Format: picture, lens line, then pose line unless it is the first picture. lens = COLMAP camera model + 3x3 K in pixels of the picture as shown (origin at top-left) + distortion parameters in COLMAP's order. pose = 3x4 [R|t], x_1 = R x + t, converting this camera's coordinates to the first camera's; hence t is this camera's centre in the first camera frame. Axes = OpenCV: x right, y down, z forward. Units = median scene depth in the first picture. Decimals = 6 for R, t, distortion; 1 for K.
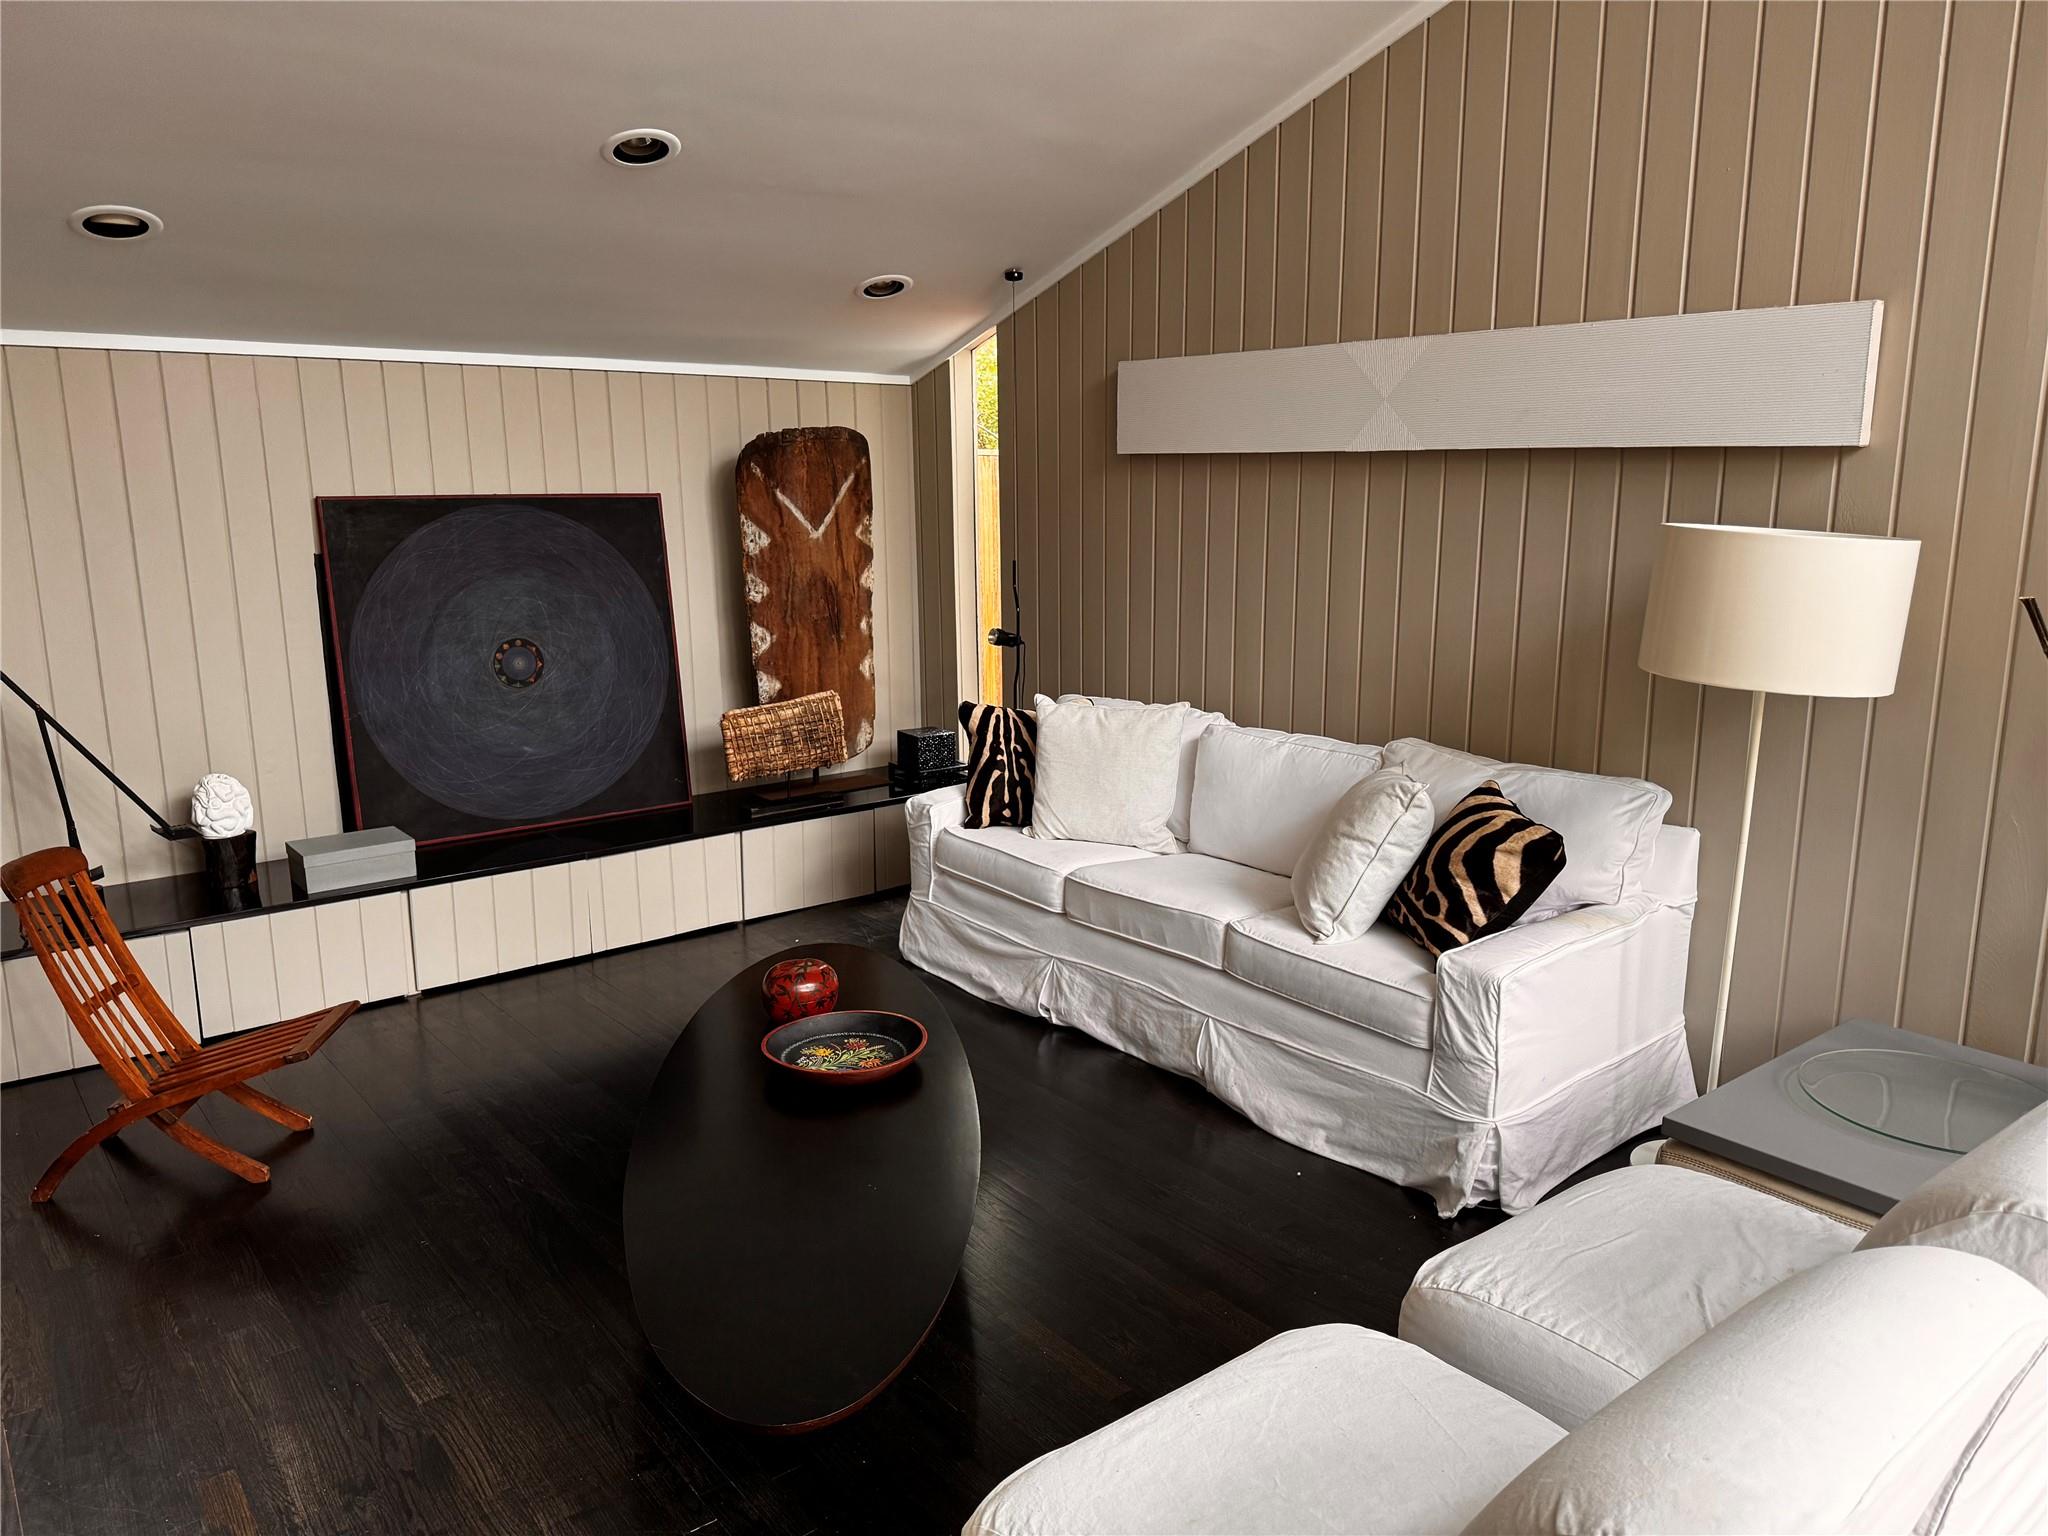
lens RADIAL K [[1435.2, 0, 1024.0], [0, 1435.2, 768.0], [0, 0, 1]] dist [0.157268, -0.203203]
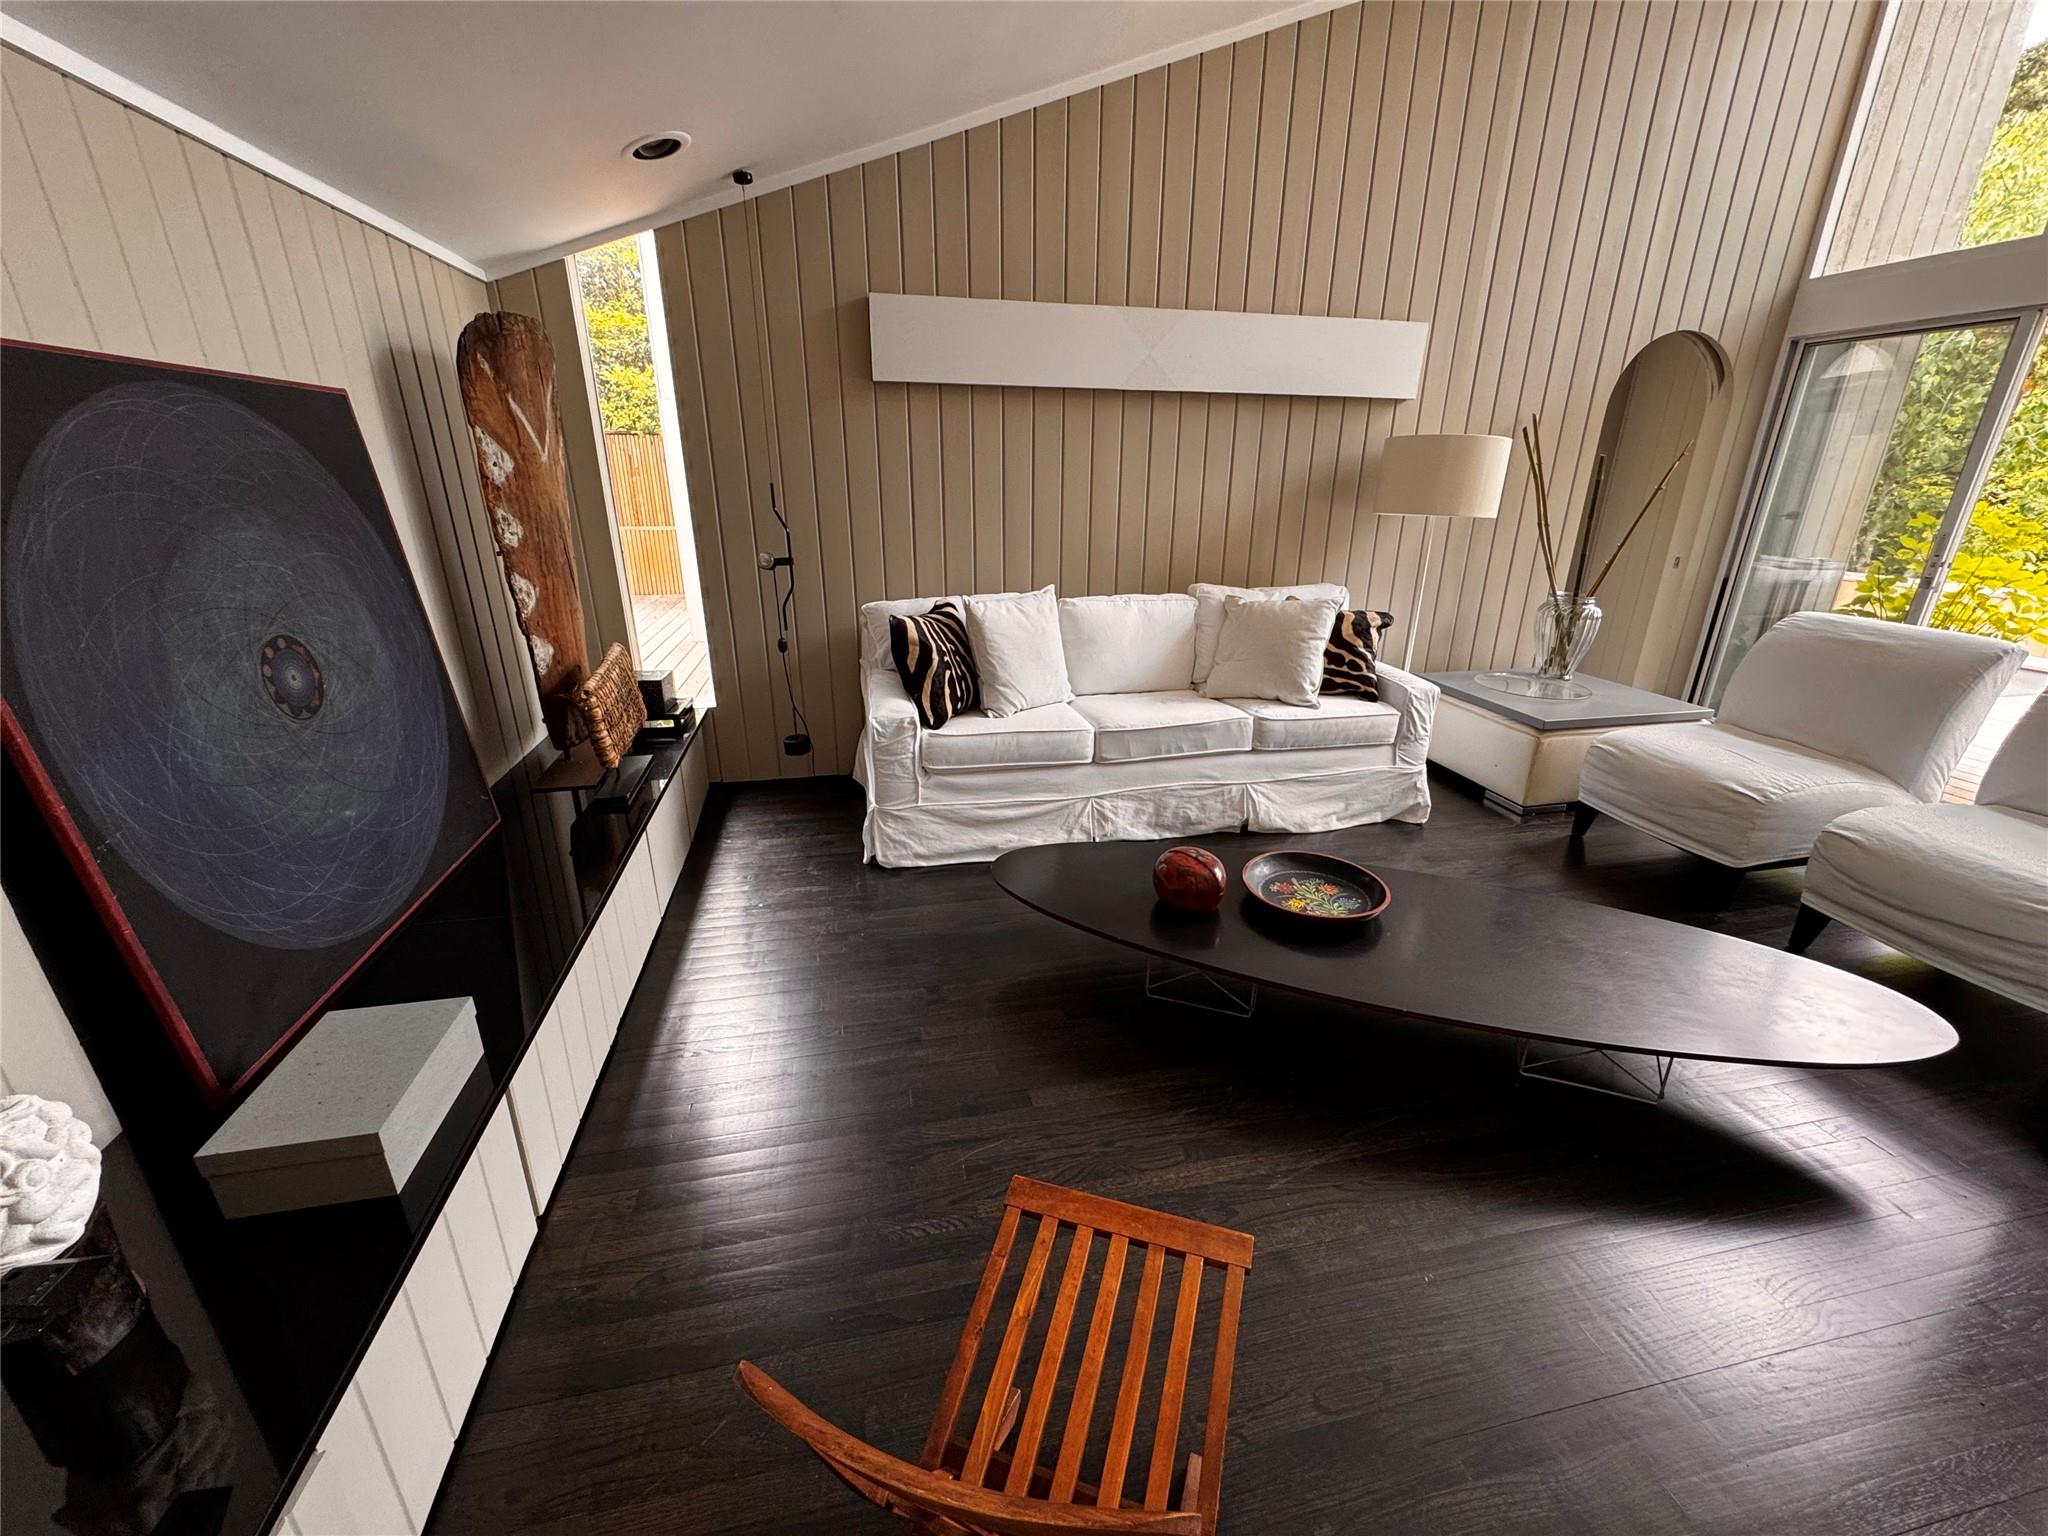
lens RADIAL K [[820.5, 0, 1022.4], [0, 820.5, 765.5], [0, 0, 1]] dist [-0.000091, 0.000261]
pose [[0.452872, -0.301649, 0.838997, -0.555919], [0.174638, 0.952810, 0.248303, -0.076926], [-0.874305, 0.034071, 0.484180, 0.657364]]
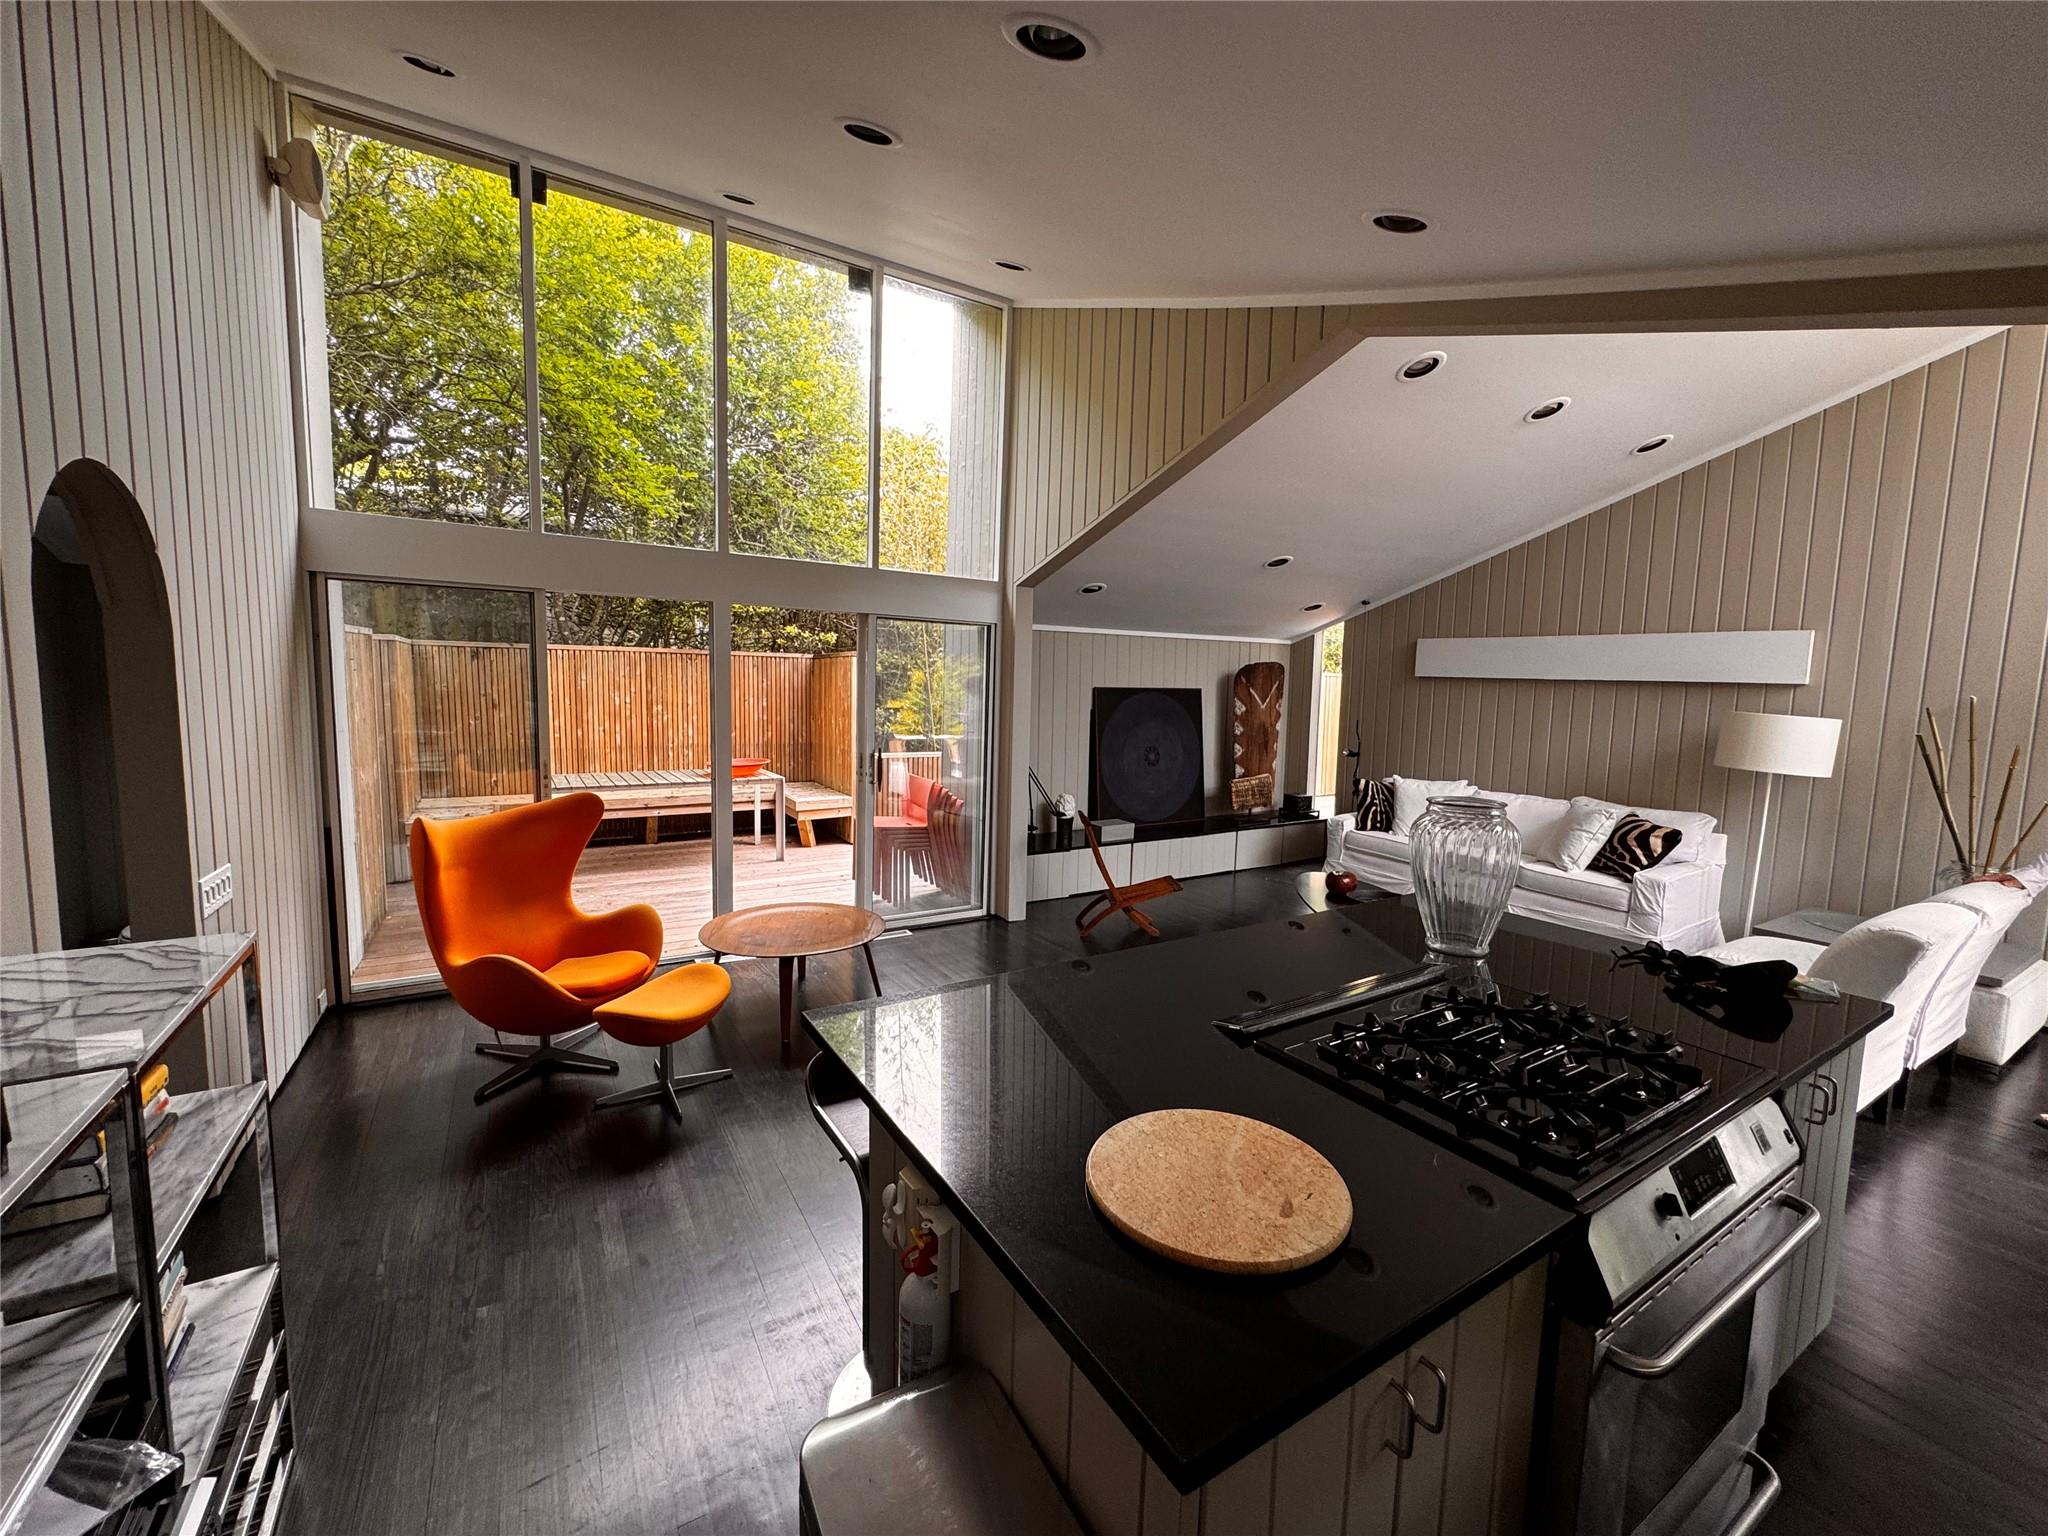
lens RADIAL K [[820.5, 0, 1022.4], [0, 820.5, 765.5], [0, 0, 1]] dist [-0.000091, 0.000261]
pose [[0.992172, 0.037600, -0.119083, -0.441355], [-0.049010, 0.994329, -0.094380, 0.091315], [0.114859, 0.099477, 0.988388, -0.408528]]
